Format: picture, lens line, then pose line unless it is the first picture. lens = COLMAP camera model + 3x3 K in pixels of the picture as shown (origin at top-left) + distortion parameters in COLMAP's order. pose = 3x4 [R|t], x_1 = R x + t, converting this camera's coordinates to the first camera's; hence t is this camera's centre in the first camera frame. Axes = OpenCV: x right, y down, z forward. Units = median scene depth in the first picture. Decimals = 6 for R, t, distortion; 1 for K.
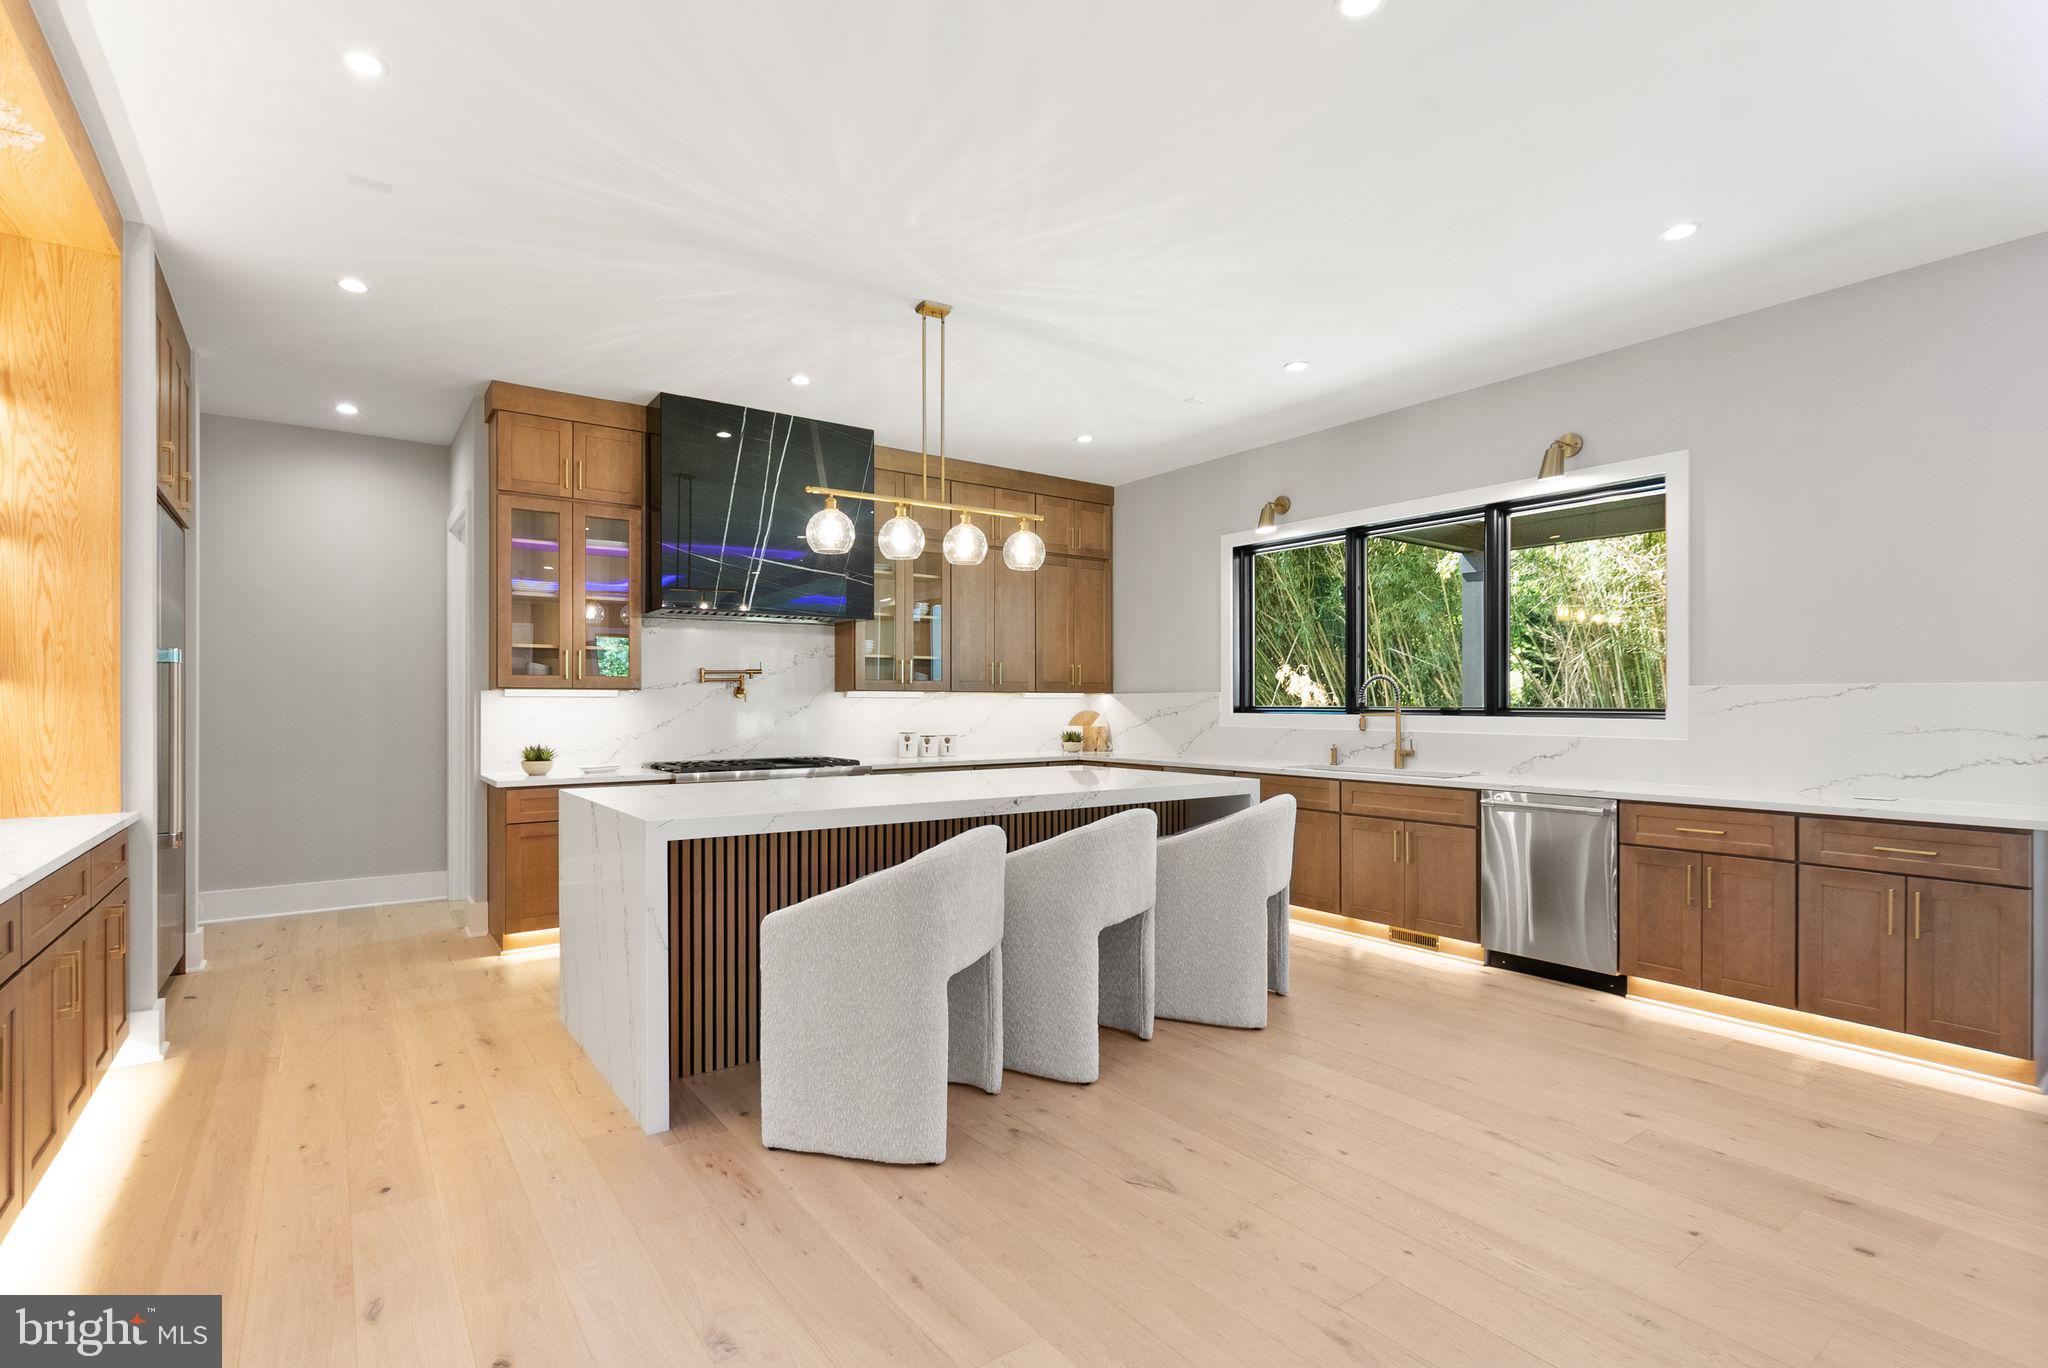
lens RADIAL K [[953.5, 0, 1003.7], [0, 953.5, 698.9], [0, 0, 1]] dist [-0.003430, 0.002790]
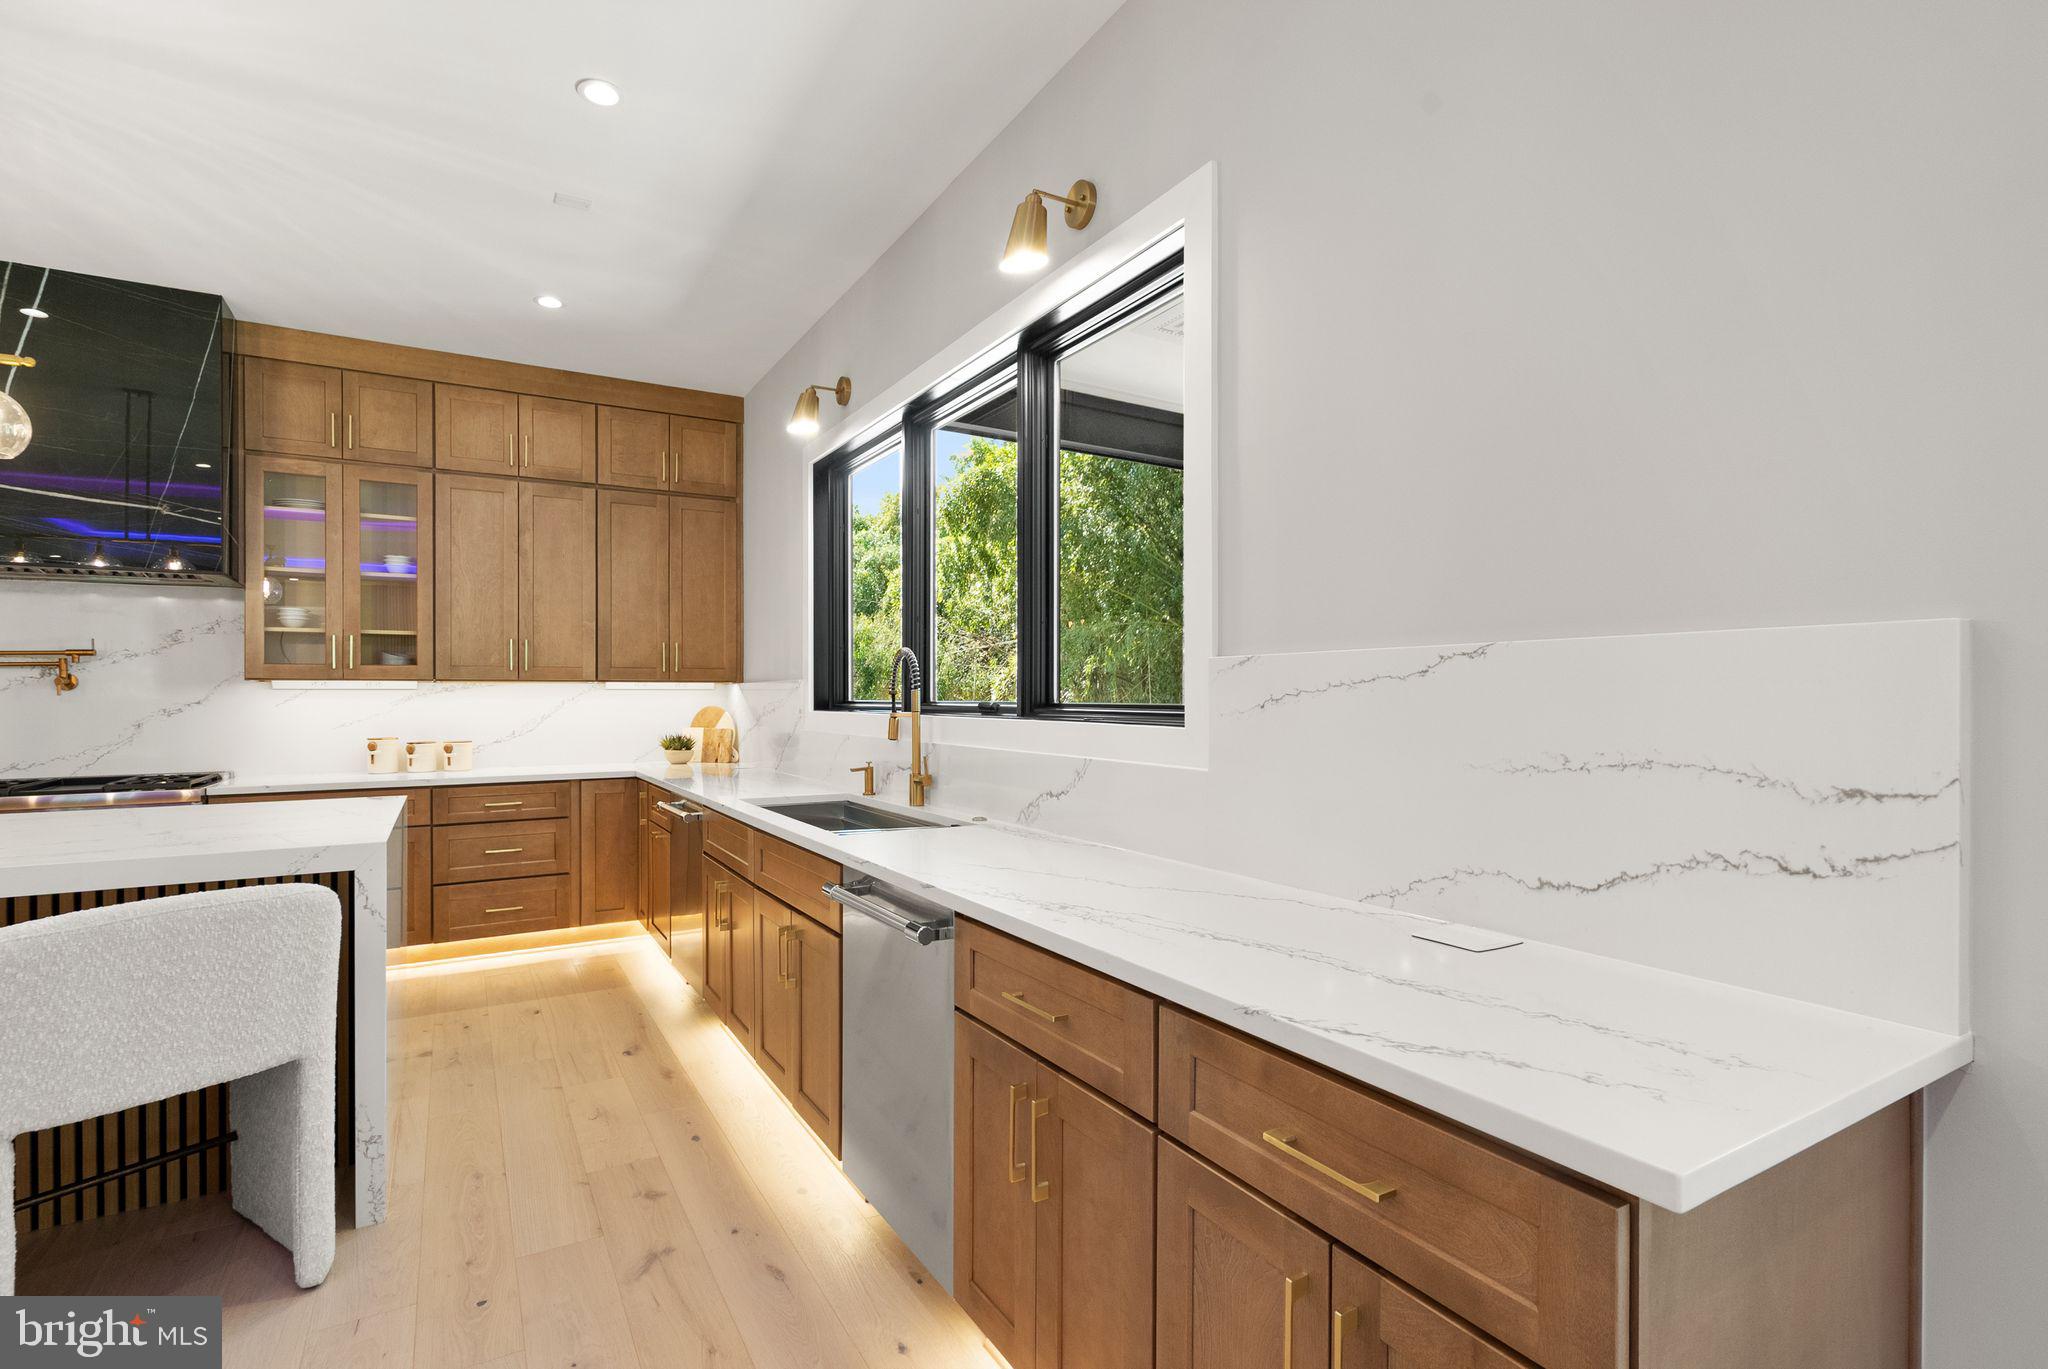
lens RADIAL K [[953.5, 0, 1003.7], [0, 953.5, 694.0], [0, 0, 1]] dist [-0.003430, 0.002790]
pose [[0.994808, -0.002696, -0.101733, 0.537931], [0.002913, 0.999994, 0.001986, 0.002554], [0.101727, -0.002272, 0.994810, 0.418102]]
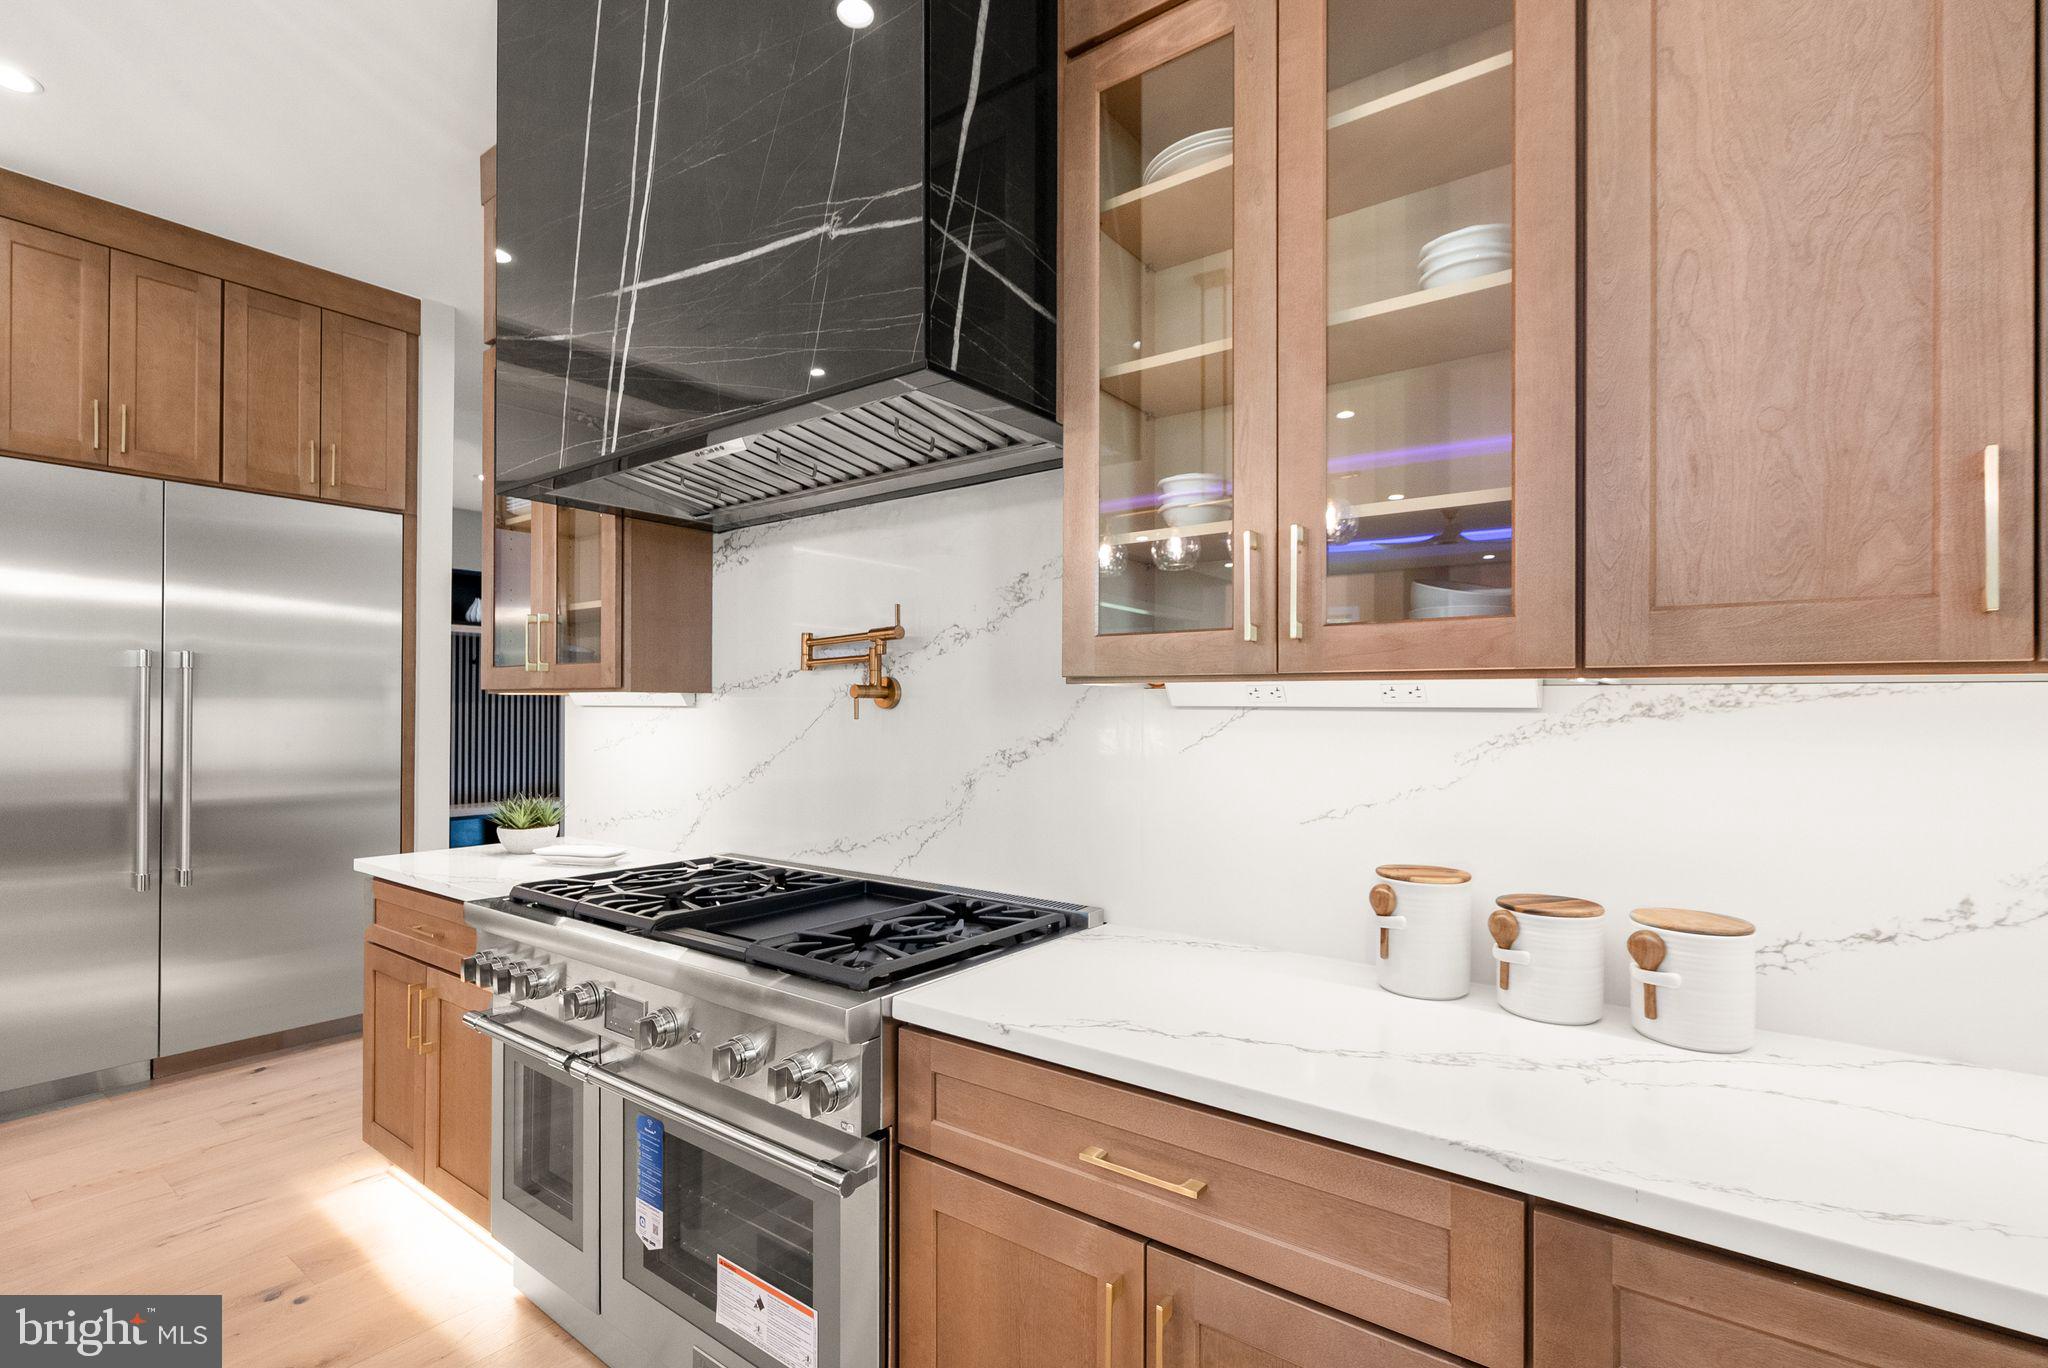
lens RADIAL K [[953.5, 0, 996.5], [0, 953.5, 699.7], [0, 0, 1]] dist [-0.003430, 0.002790]
pose [[0.285475, -0.002811, -0.958382, 0.095786], [0.002343, 0.999995, -0.002235, -0.004028], [0.958383, -0.001607, 0.285480, 1.048430]]
